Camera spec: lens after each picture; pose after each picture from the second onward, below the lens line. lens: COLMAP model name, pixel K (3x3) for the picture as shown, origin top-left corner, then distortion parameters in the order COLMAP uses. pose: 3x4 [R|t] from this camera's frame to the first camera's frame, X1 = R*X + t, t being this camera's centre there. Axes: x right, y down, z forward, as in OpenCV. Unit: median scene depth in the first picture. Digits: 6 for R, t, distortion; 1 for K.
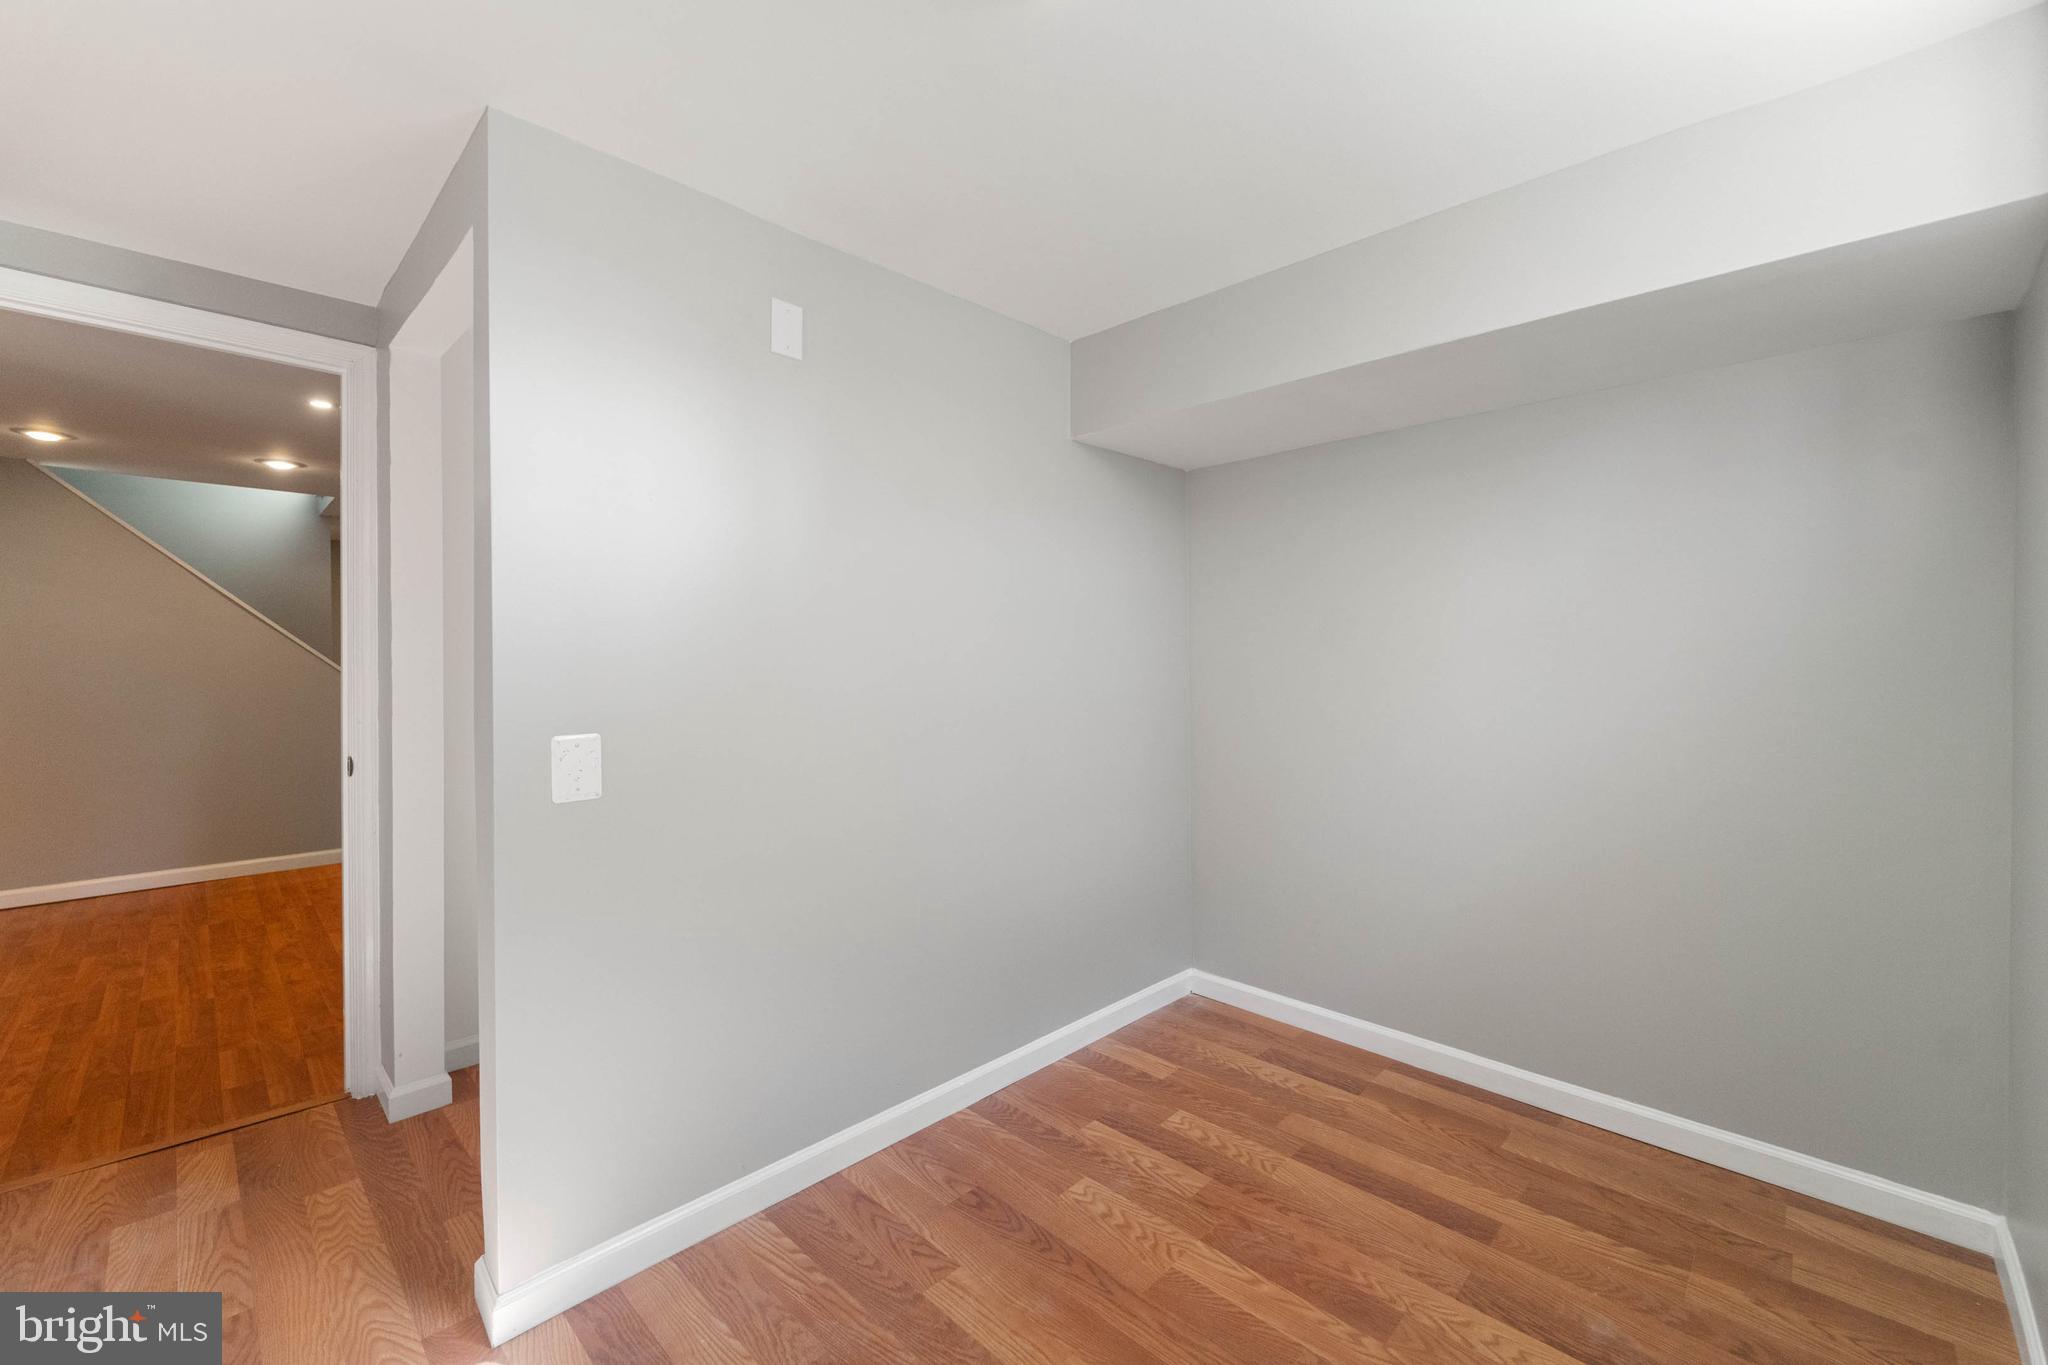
lens RADIAL K [[833.9, 0, 1016.7], [0, 833.9, 685.7], [0, 0, 1]] dist [-0.000841, -0.000266]
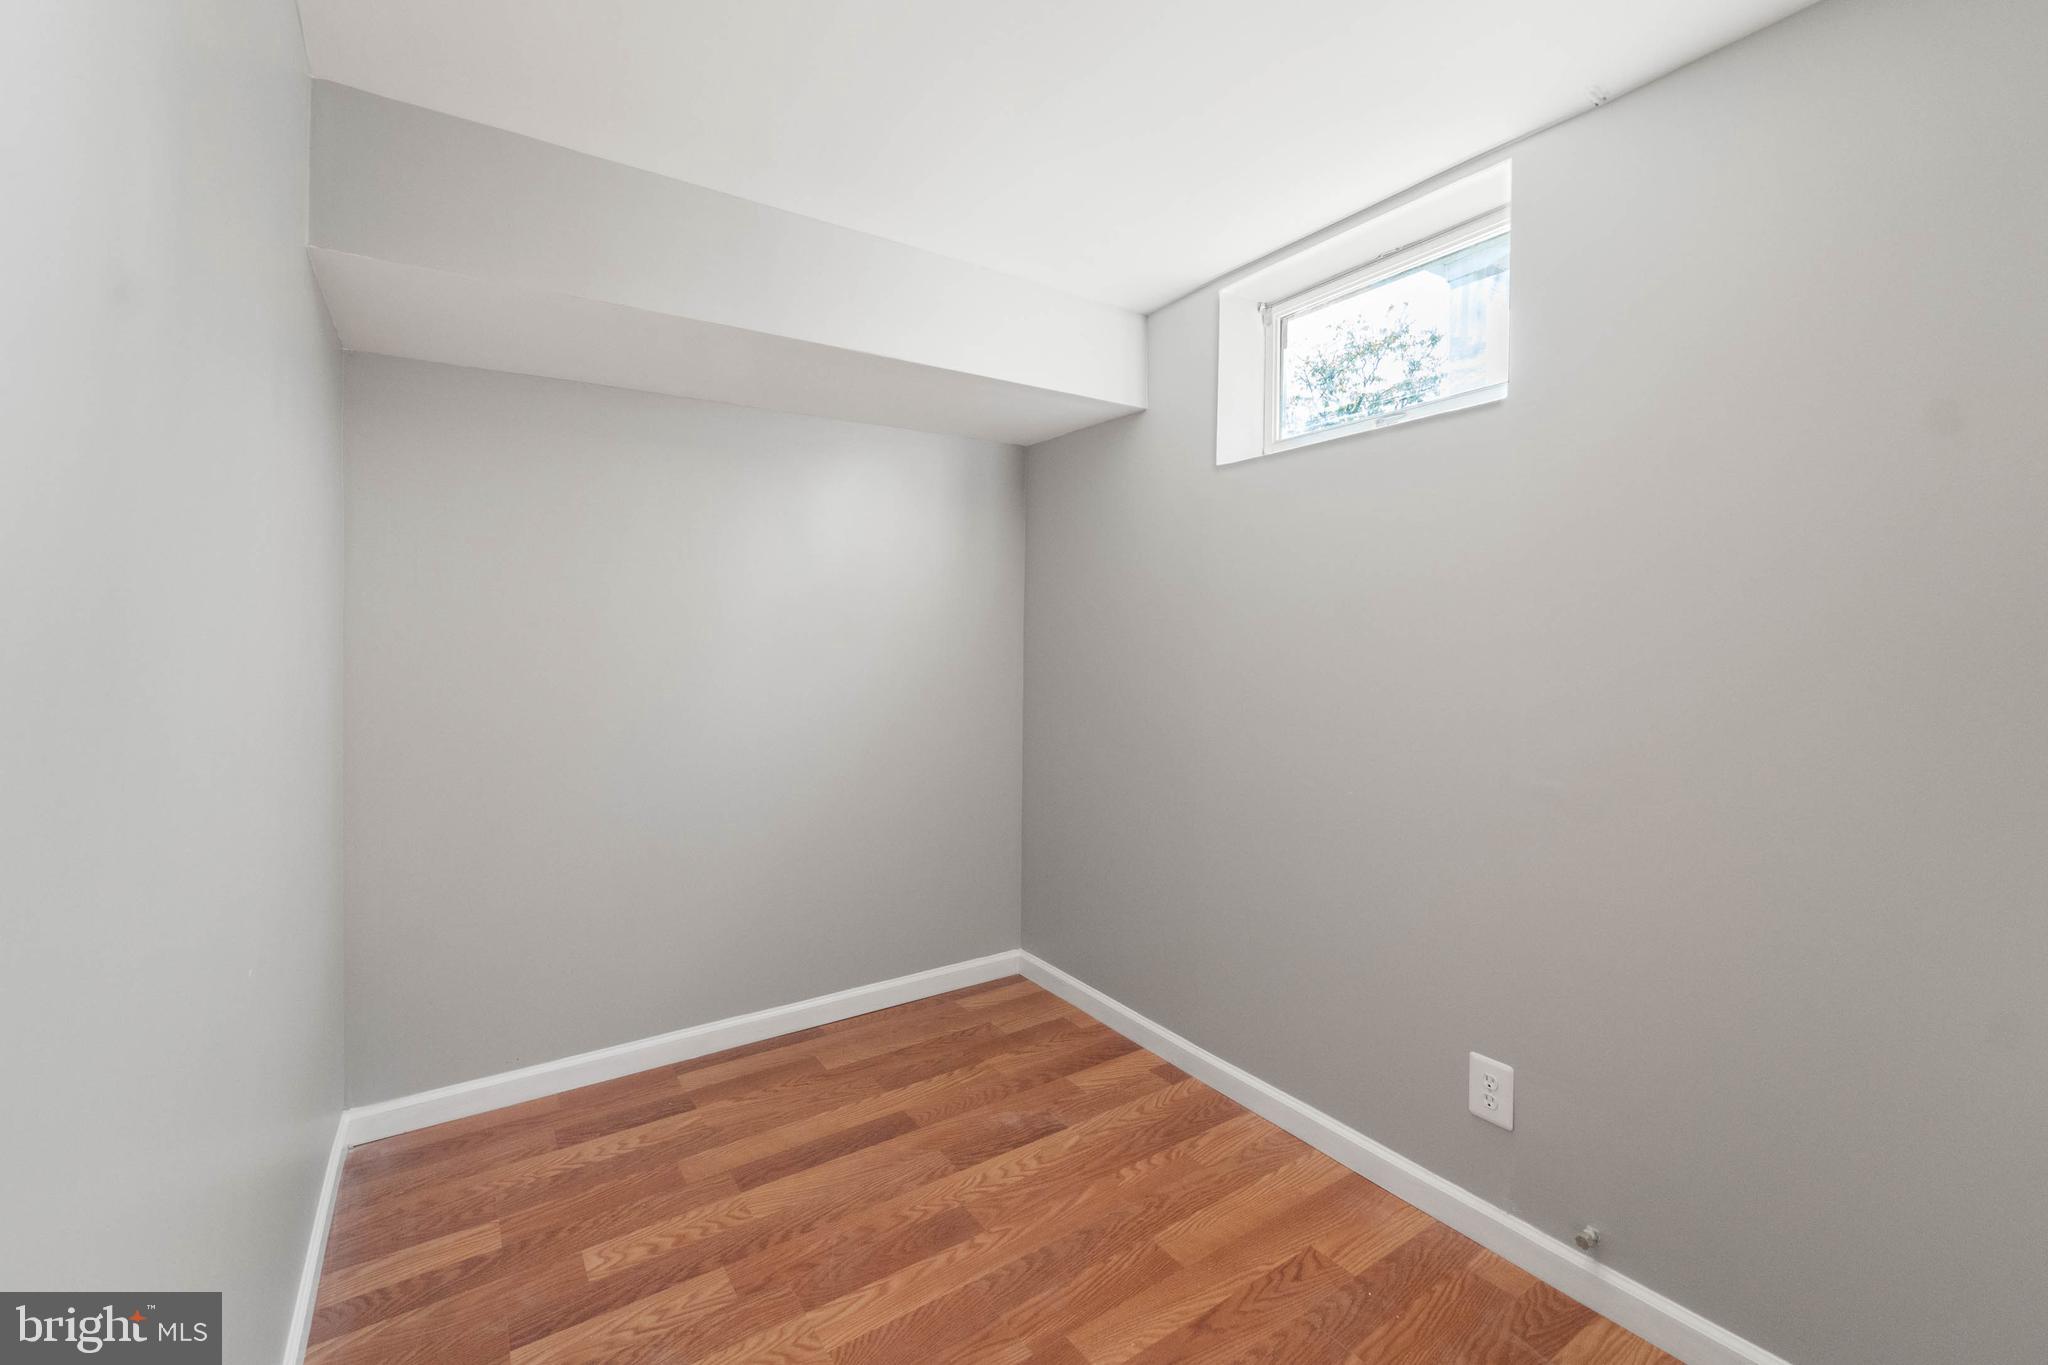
lens RADIAL K [[861.3, 0, 1027.5], [0, 861.3, 661.7], [0, 0, 1]] dist [0.001045, -0.000162]
pose [[0.192908, -0.026719, 0.980853, -0.535621], [0.031771, 0.999275, 0.020972, -0.015068], [-0.980702, 0.027117, 0.193617, 0.532030]]
